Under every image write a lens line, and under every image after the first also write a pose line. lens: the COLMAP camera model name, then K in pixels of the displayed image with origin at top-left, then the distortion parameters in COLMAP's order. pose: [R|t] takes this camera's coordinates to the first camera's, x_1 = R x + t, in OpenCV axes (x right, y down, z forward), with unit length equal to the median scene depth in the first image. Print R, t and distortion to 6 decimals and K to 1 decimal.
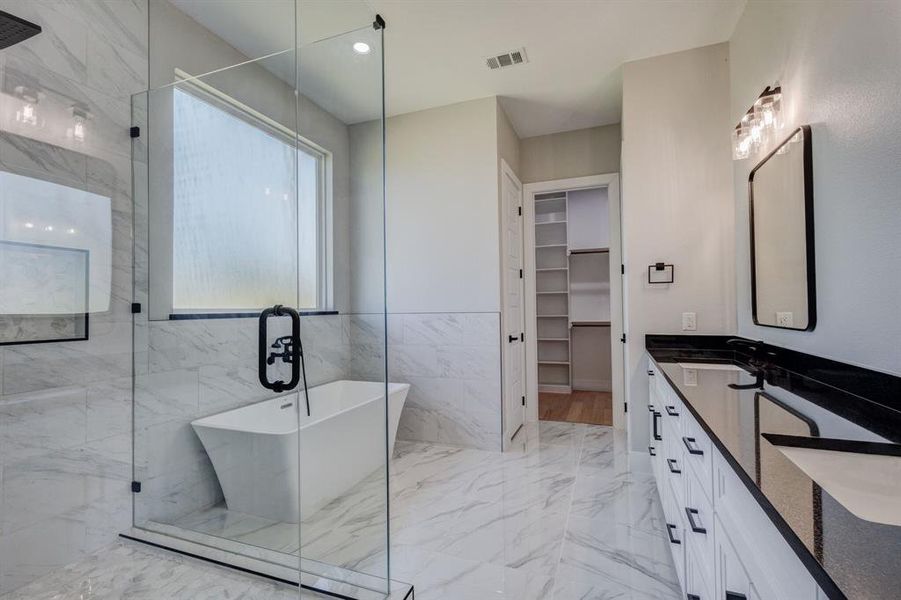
lens RADIAL K [[413.2, 0, 450.9], [0, 413.2, 299.1], [0, 0, 1]] dist [0.007319, -0.001104]
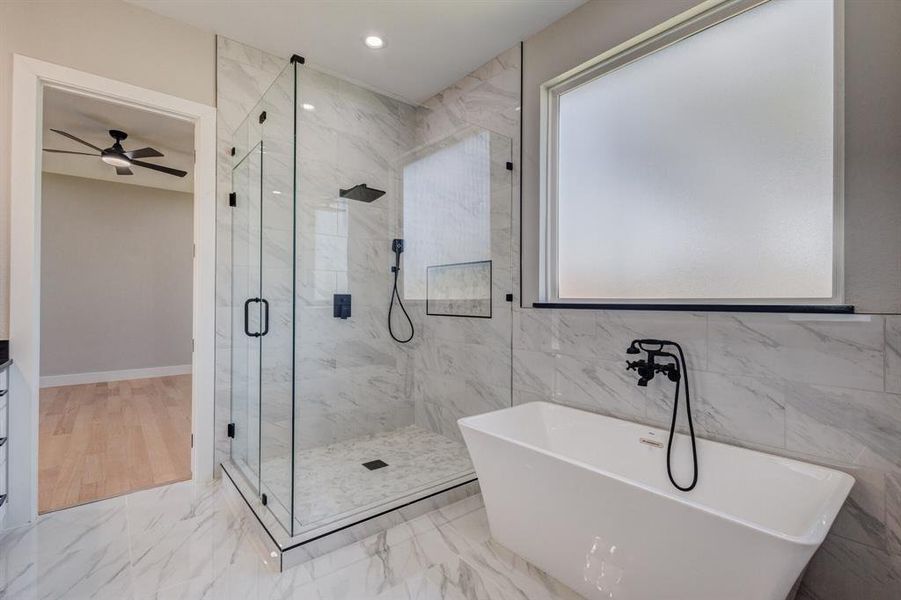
lens RADIAL K [[413.2, 0, 450.9], [0, 413.2, 299.1], [0, 0, 1]] dist [0.007319, -0.001104]
pose [[-0.491283, 0.006396, -0.870977, 0.481947], [0.021372, 0.999760, -0.004713, 0.027644], [0.870738, -0.020930, -0.491302, 1.447138]]
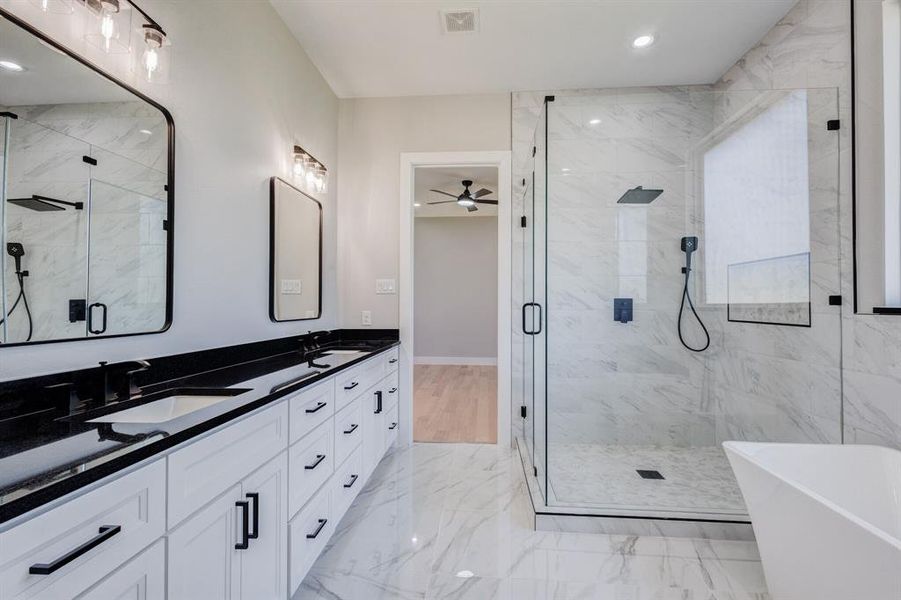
lens RADIAL K [[413.2, 0, 450.9], [0, 413.2, 299.1], [0, 0, 1]] dist [0.007319, -0.001104]
pose [[-0.957104, 0.006439, -0.289672, 0.407762], [0.015751, 0.999431, -0.029826, 0.032974], [0.289315, -0.033109, -0.956661, 1.641114]]
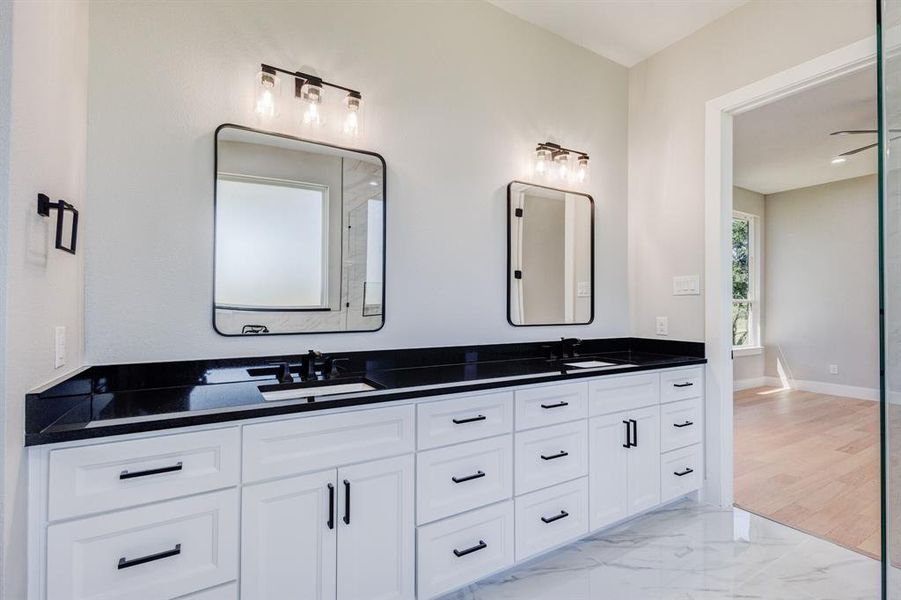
lens RADIAL K [[407.9, 0, 450.3], [0, 407.9, 299.4], [0, 0, 1]] dist [0.002387, -0.000259]
pose [[-0.790223, 0.014480, 0.612648, -0.014605], [-0.008958, 0.999341, -0.035175, 0.021642], [-0.612754, -0.033285, -0.789573, 1.405750]]
